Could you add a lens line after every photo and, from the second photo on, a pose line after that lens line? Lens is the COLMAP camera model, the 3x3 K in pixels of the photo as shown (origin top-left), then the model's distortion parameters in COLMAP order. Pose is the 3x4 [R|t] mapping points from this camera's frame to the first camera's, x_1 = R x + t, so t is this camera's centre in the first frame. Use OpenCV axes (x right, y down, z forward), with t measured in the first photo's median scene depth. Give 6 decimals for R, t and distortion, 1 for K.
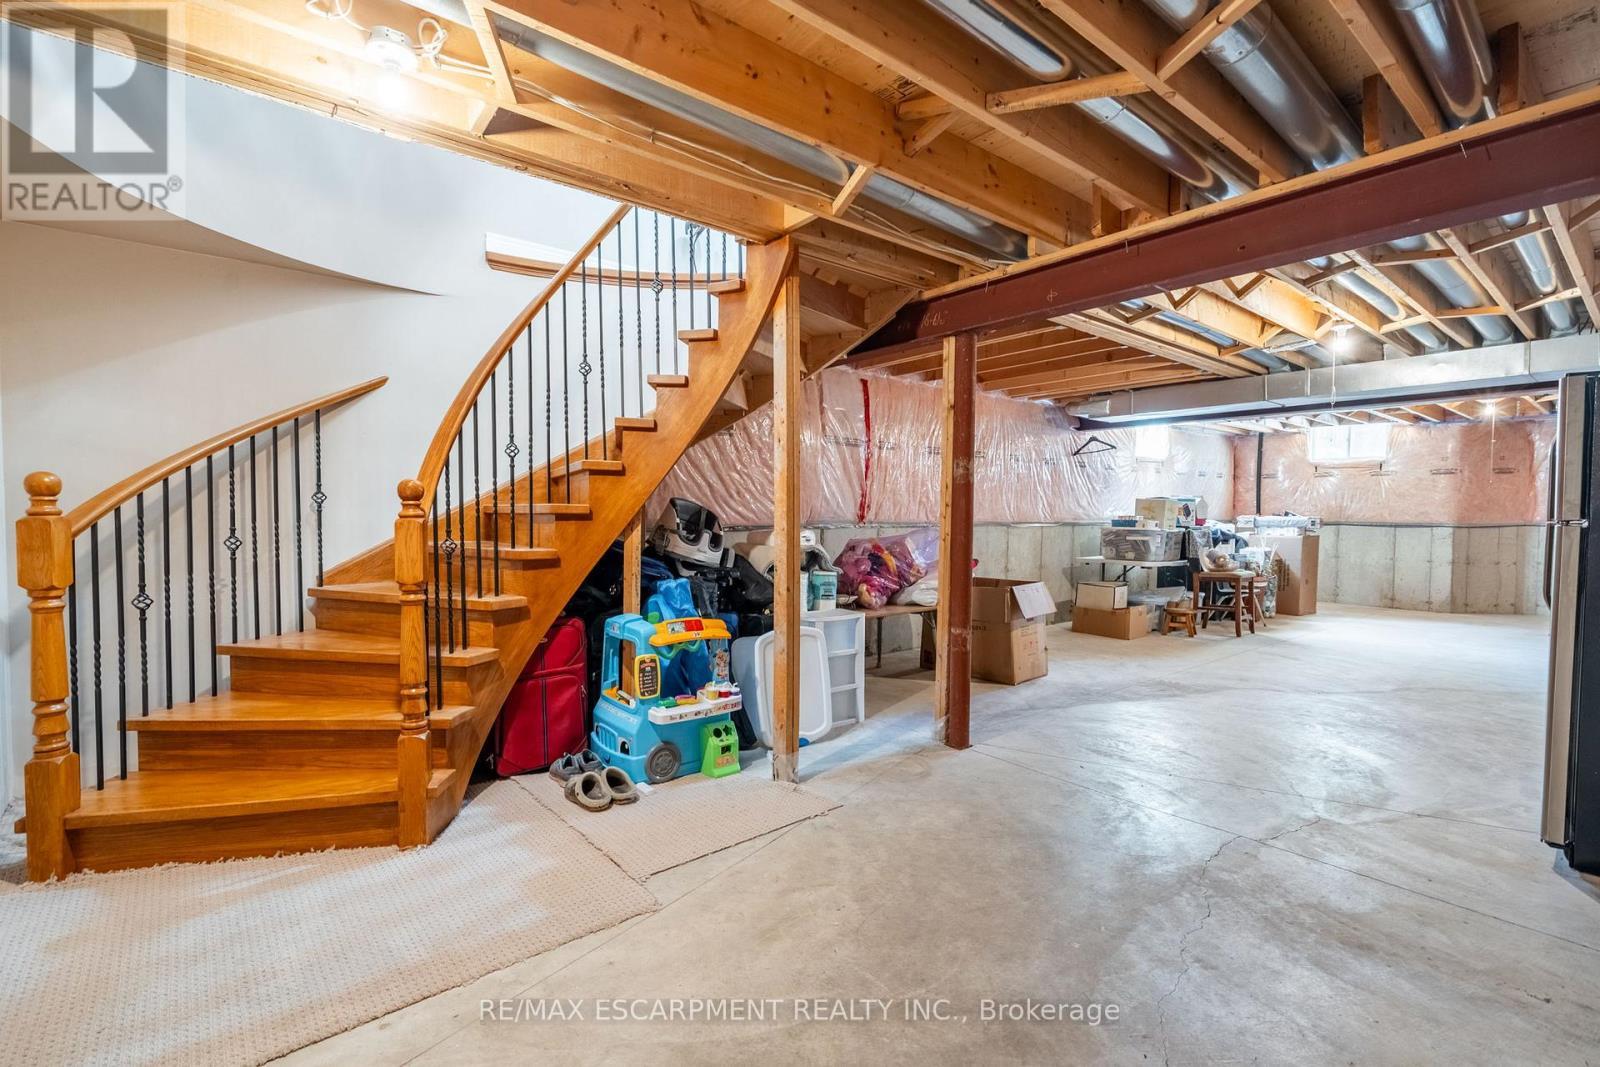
lens RADIAL K [[720.1, 0, 799.7], [0, 720.1, 534.1], [0, 0, 1]] dist [0.000789, 0.000908]
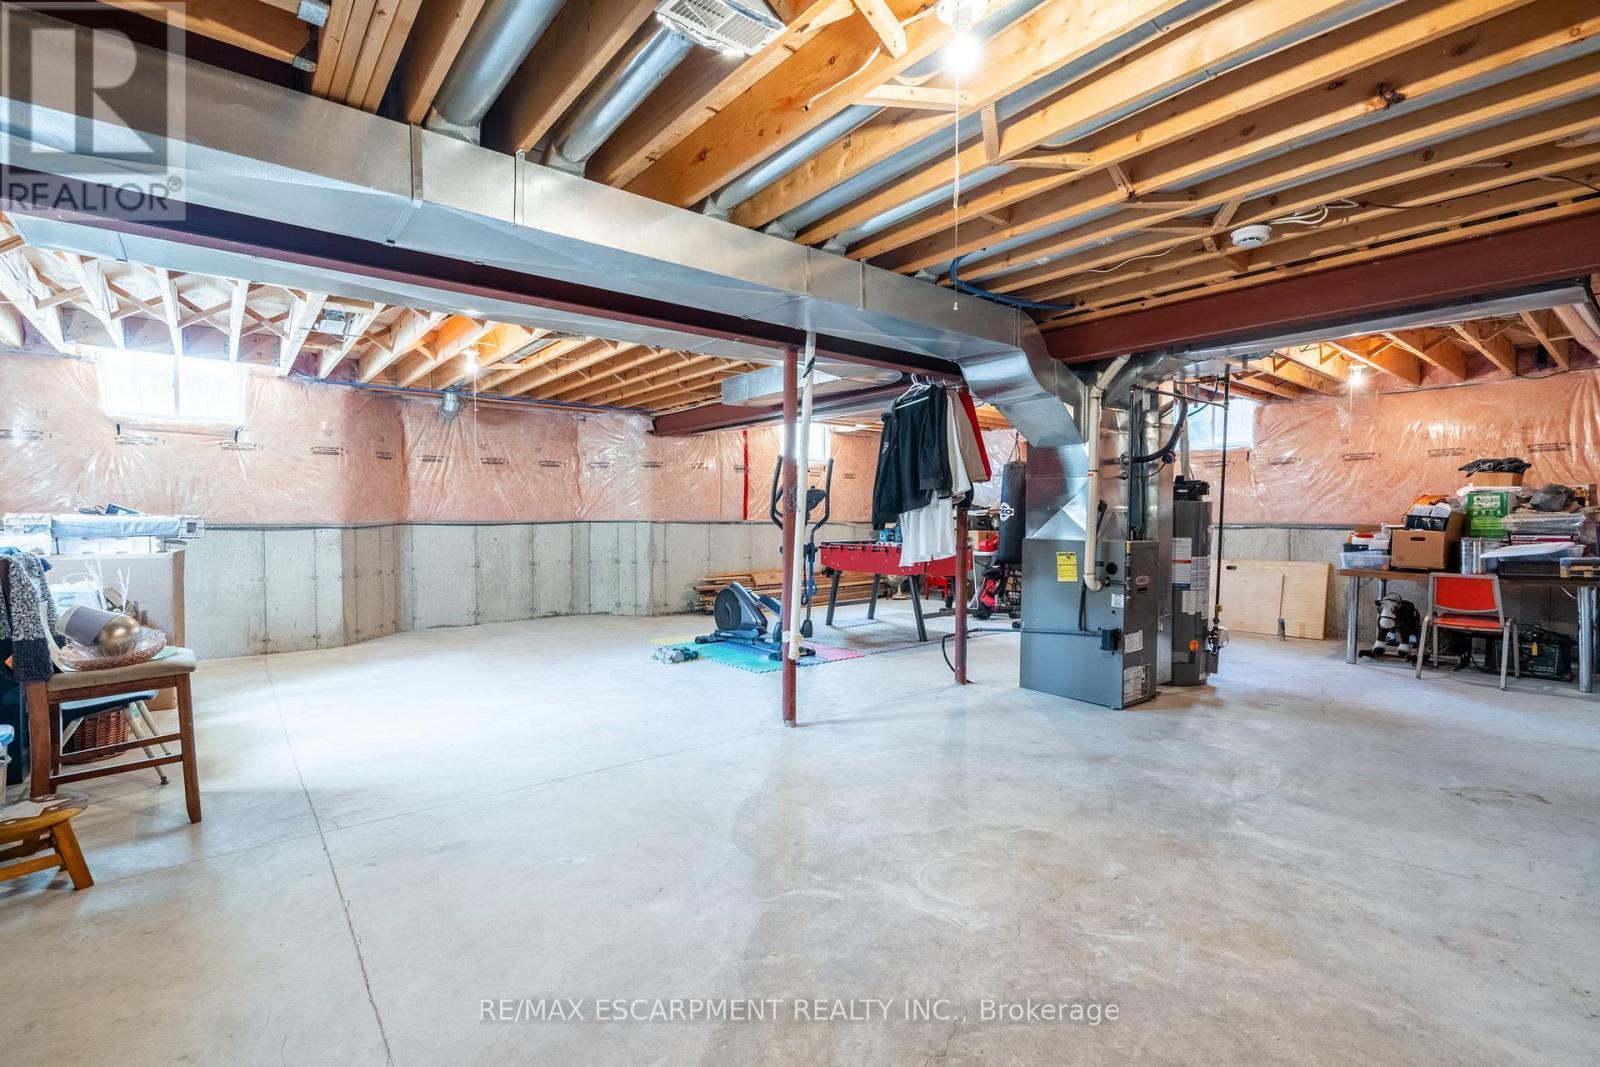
lens RADIAL K [[720.1, 0, 801.3], [0, 720.1, 534.1], [0, 0, 1]] dist [0.000789, 0.000908]
pose [[0.006437, -0.033720, 0.999411, 0.180236], [0.028819, 0.999022, 0.033521, -0.014706], [-0.999564, 0.028586, 0.007402, 0.525911]]
